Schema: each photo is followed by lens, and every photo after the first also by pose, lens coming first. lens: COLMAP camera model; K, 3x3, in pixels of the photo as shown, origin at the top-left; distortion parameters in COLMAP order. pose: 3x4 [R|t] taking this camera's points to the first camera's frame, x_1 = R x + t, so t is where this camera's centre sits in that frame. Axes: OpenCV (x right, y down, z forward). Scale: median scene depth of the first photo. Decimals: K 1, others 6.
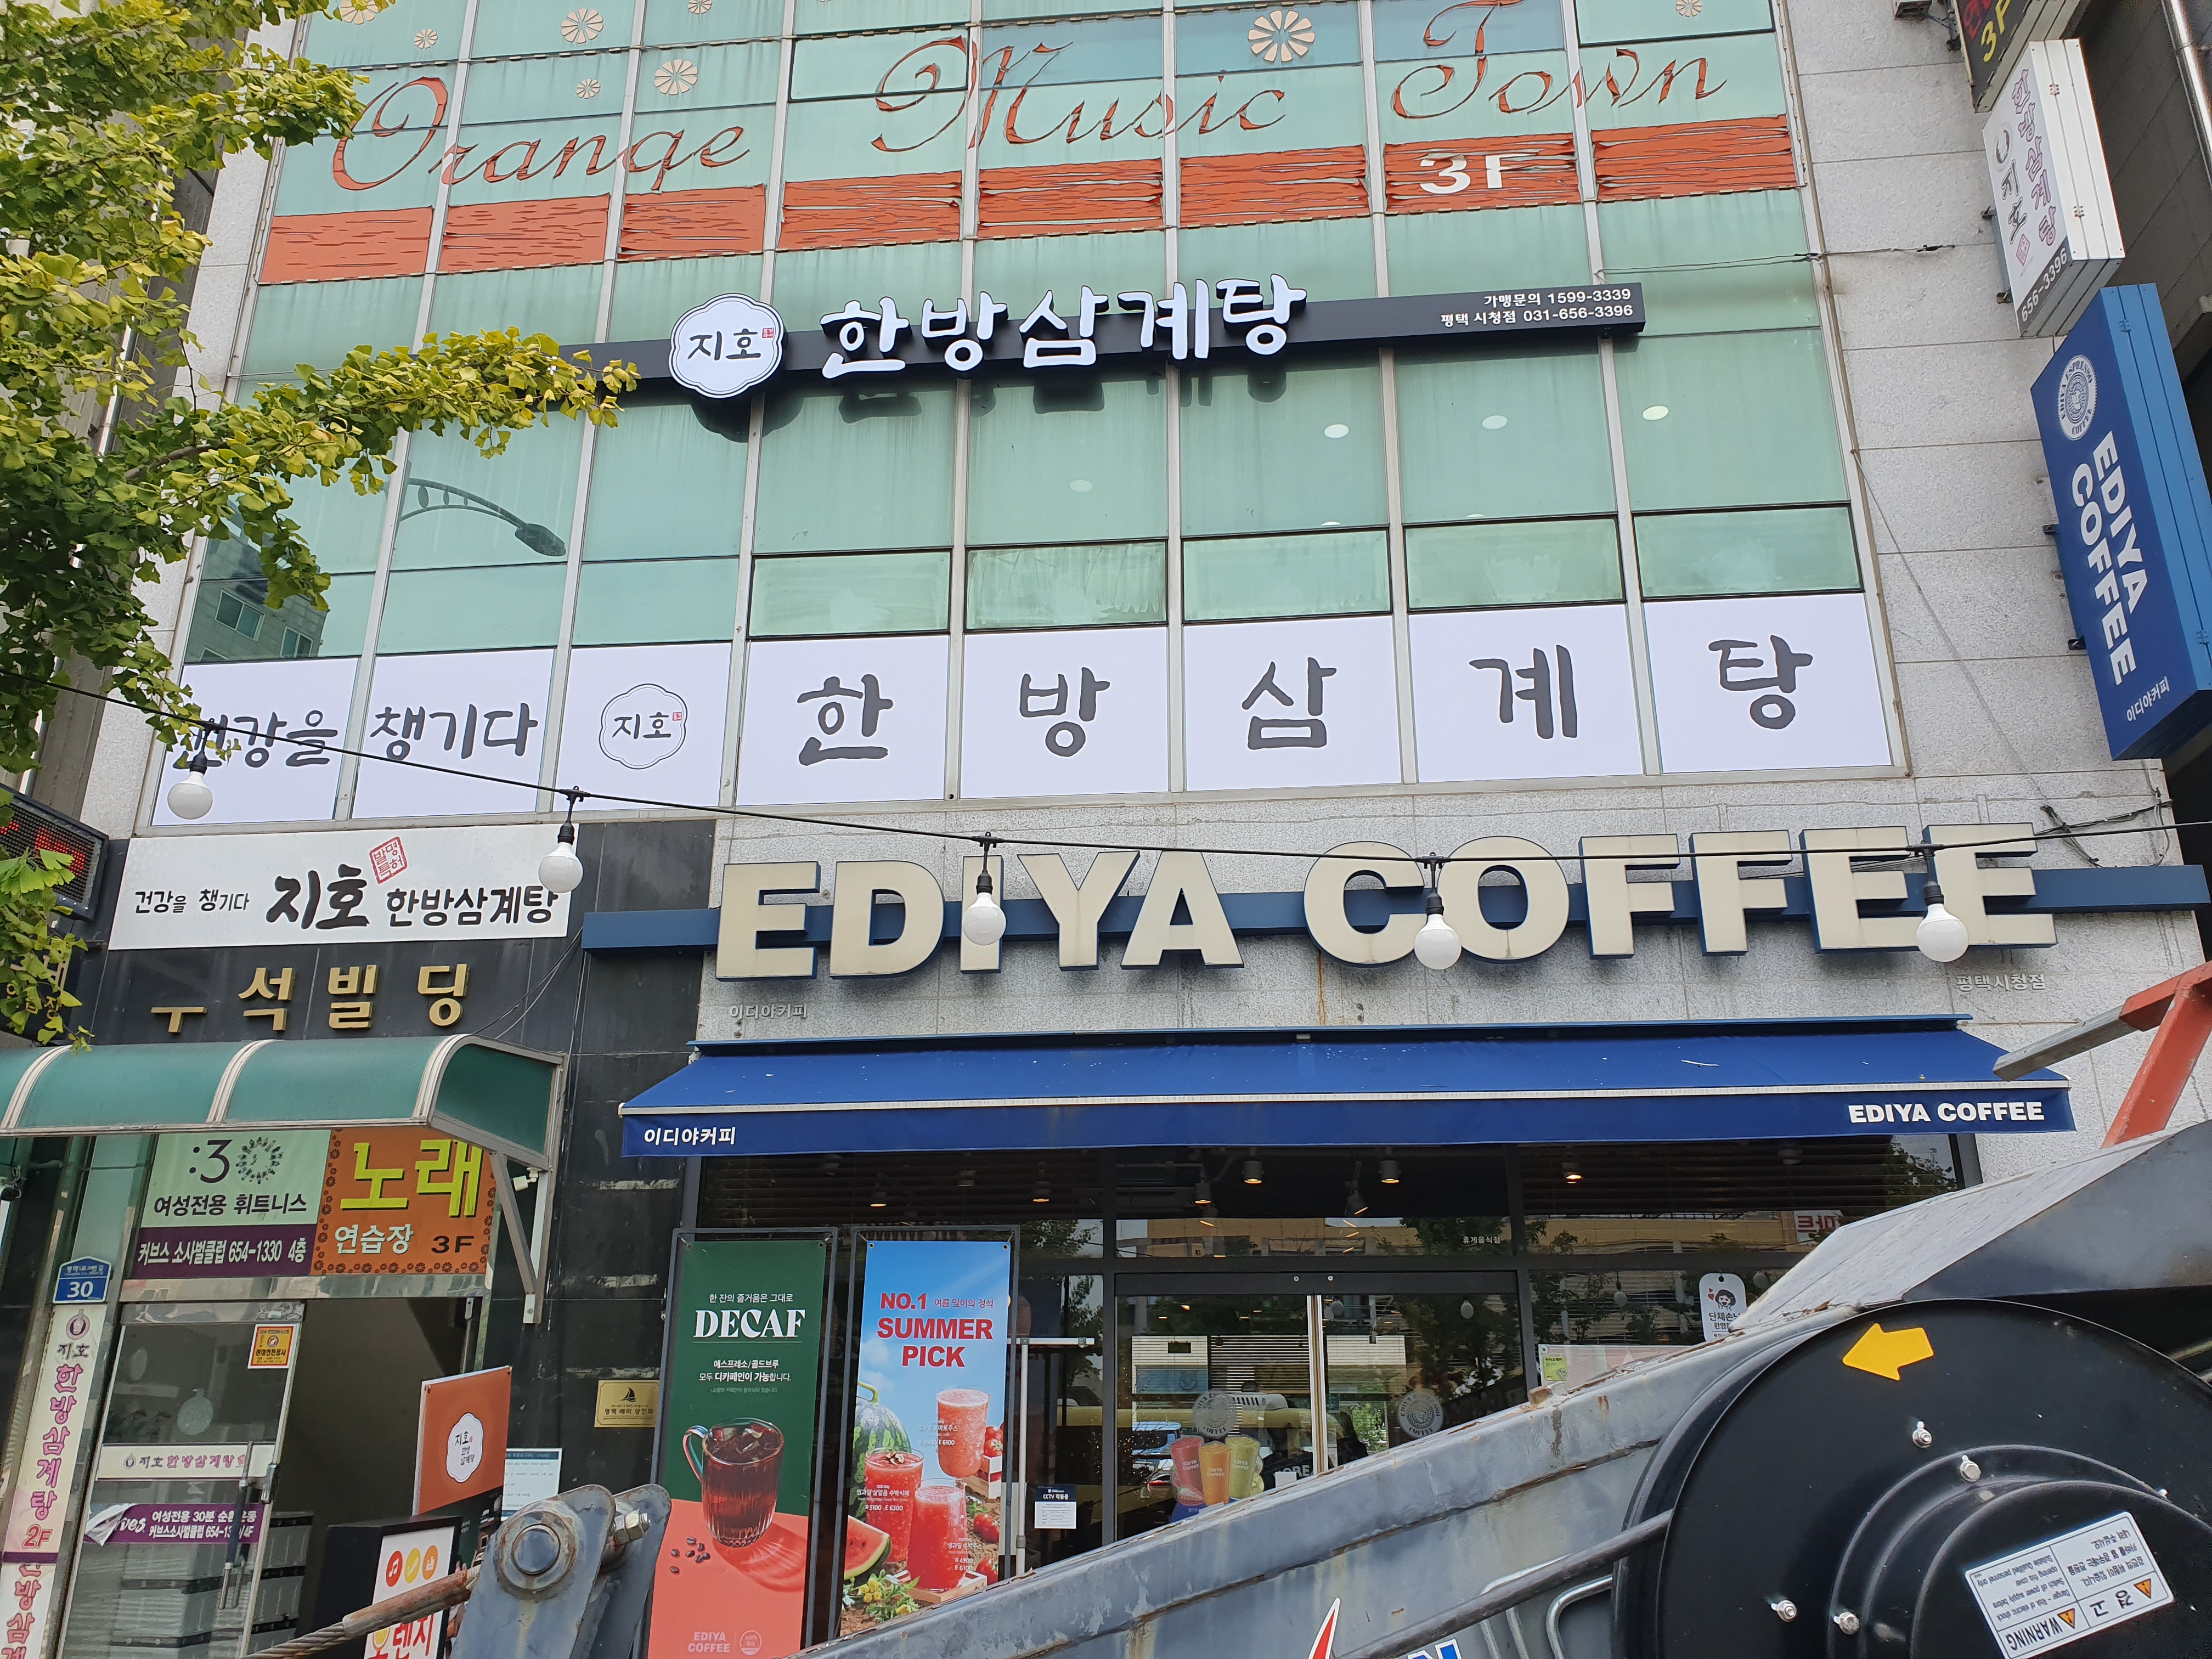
lens RADIAL K [[1711.7, 0, 1113.8], [0, 1711.7, 845.0], [0, 0, 1]] dist [-0.039451, -0.004269]
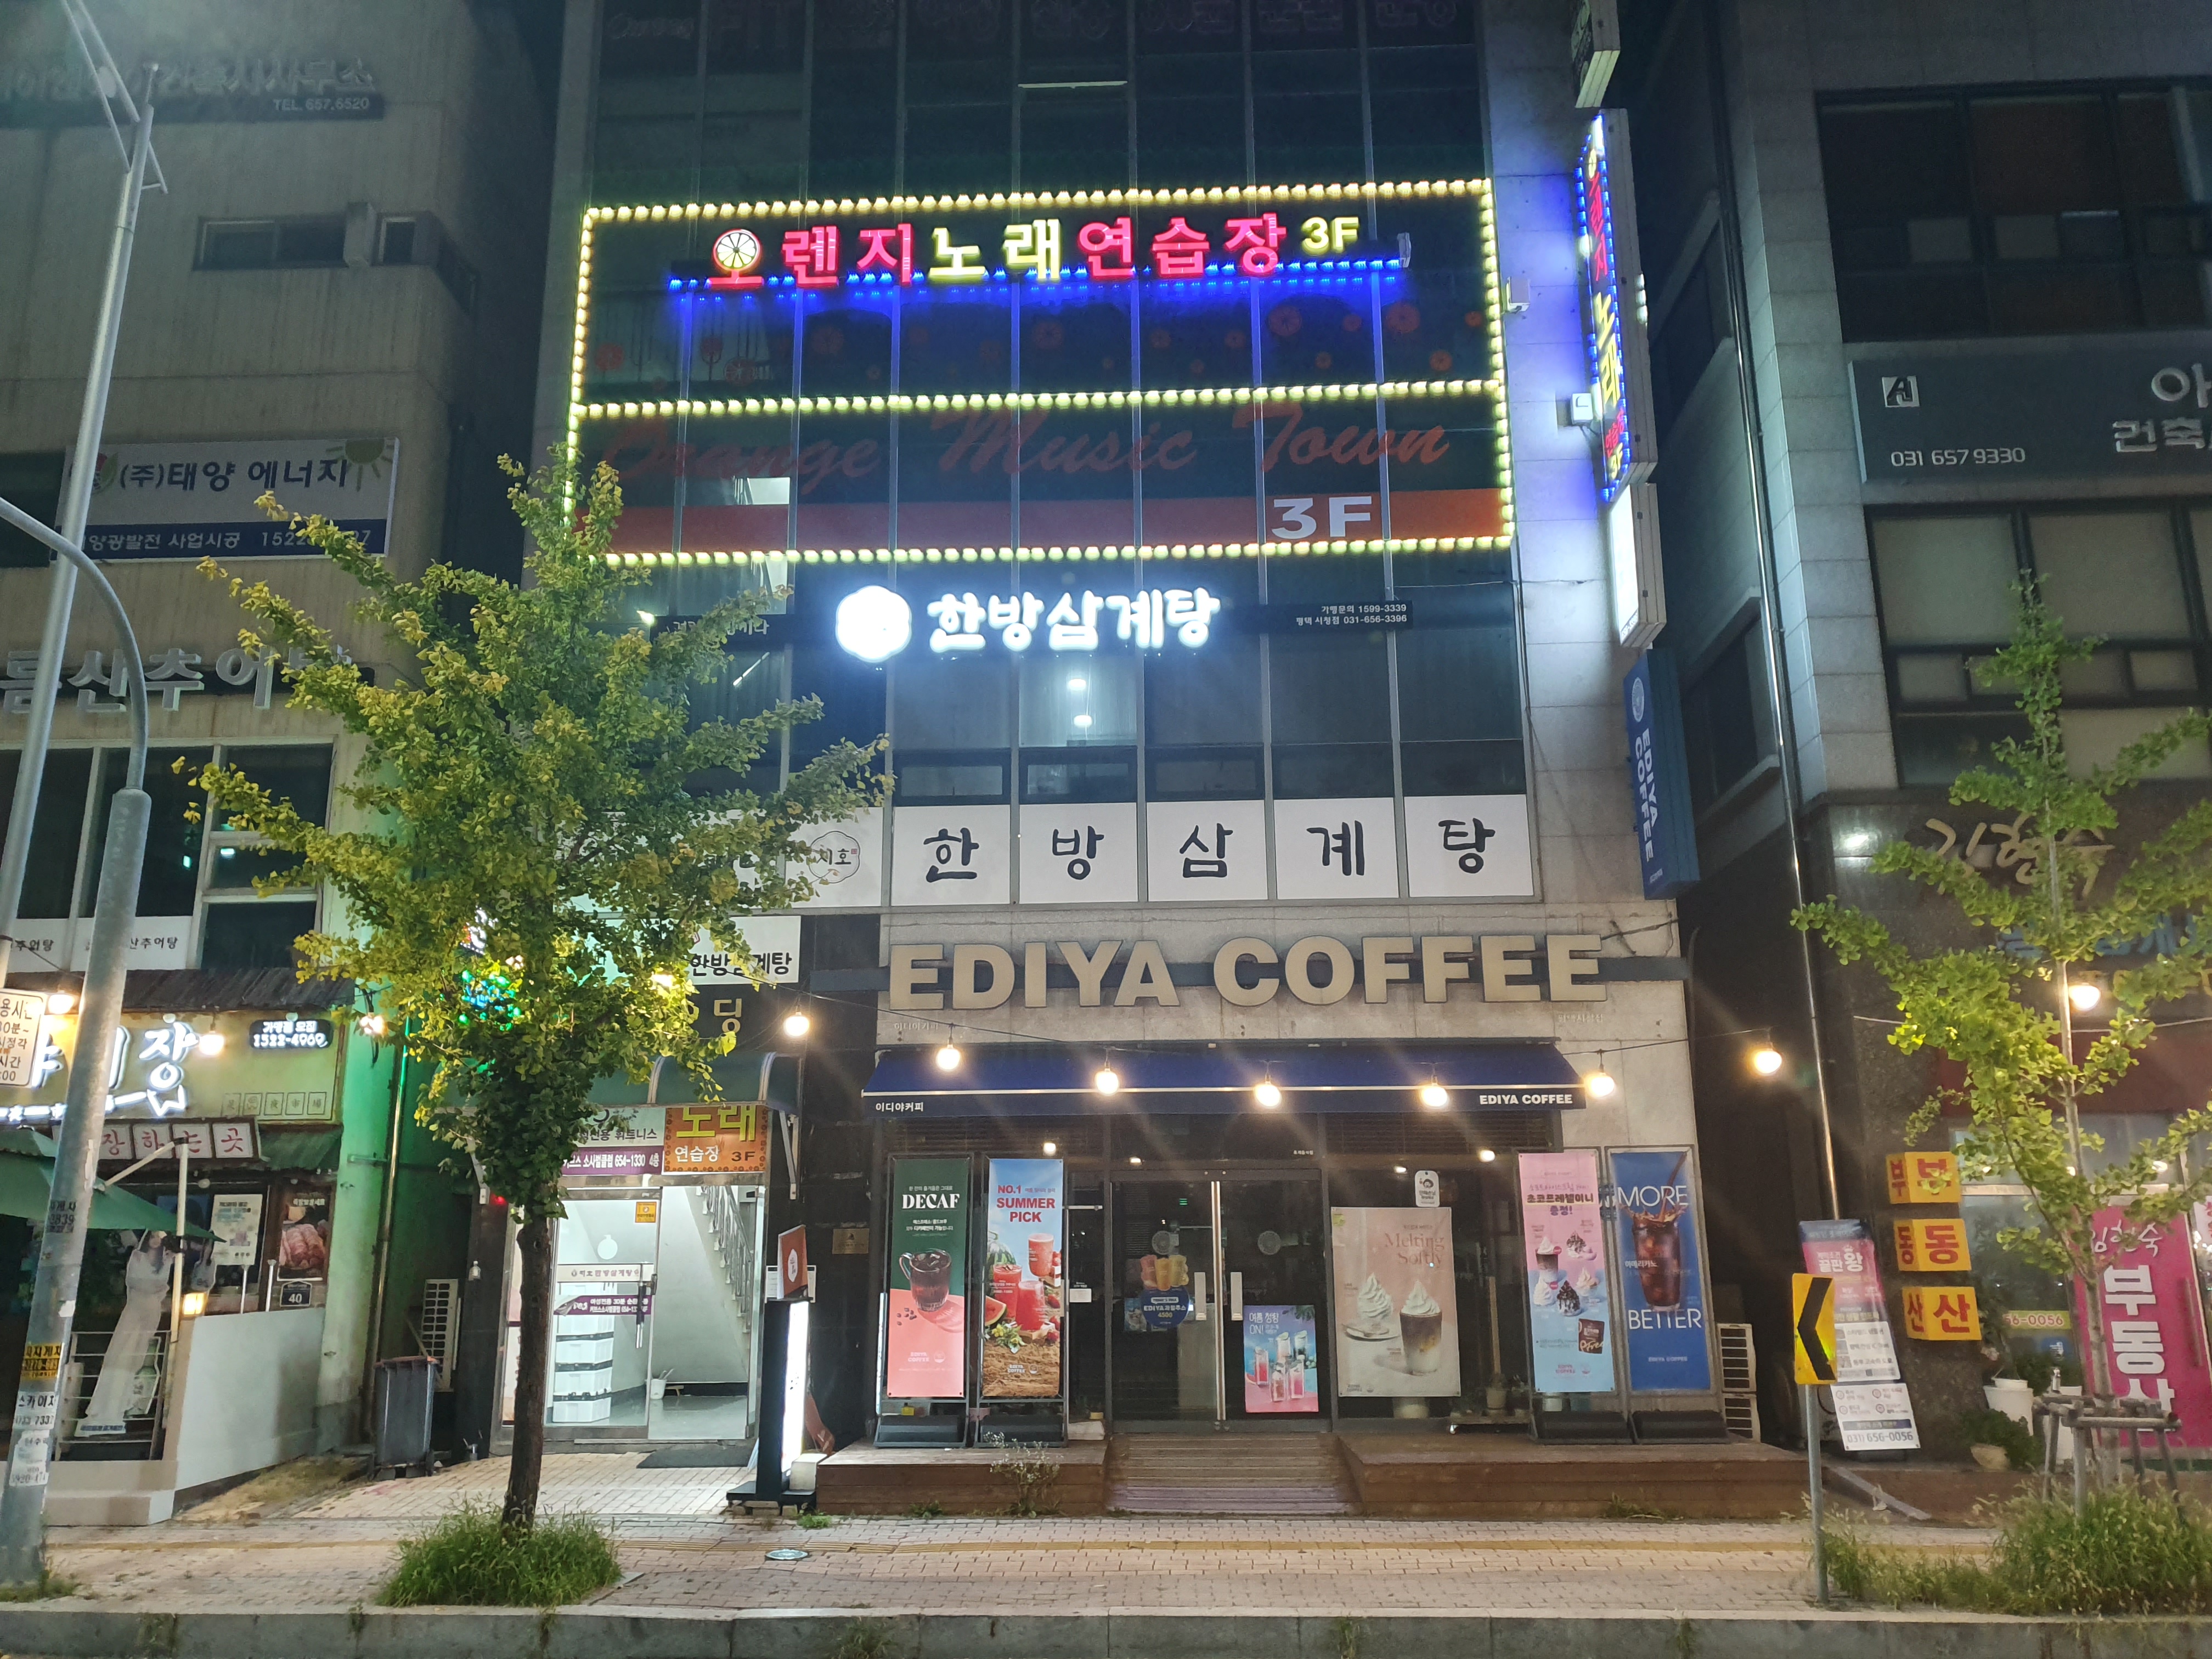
lens RADIAL K [[1711.7, 0, 1099.3], [0, 1711.7, 813.9], [0, 0, 1]] dist [-0.039451, -0.004269]
pose [[0.997922, 0.005811, 0.064178, -0.126129], [-0.011379, 0.996167, 0.086732, -0.283617], [-0.063428, -0.087282, 0.994162, -0.782577]]
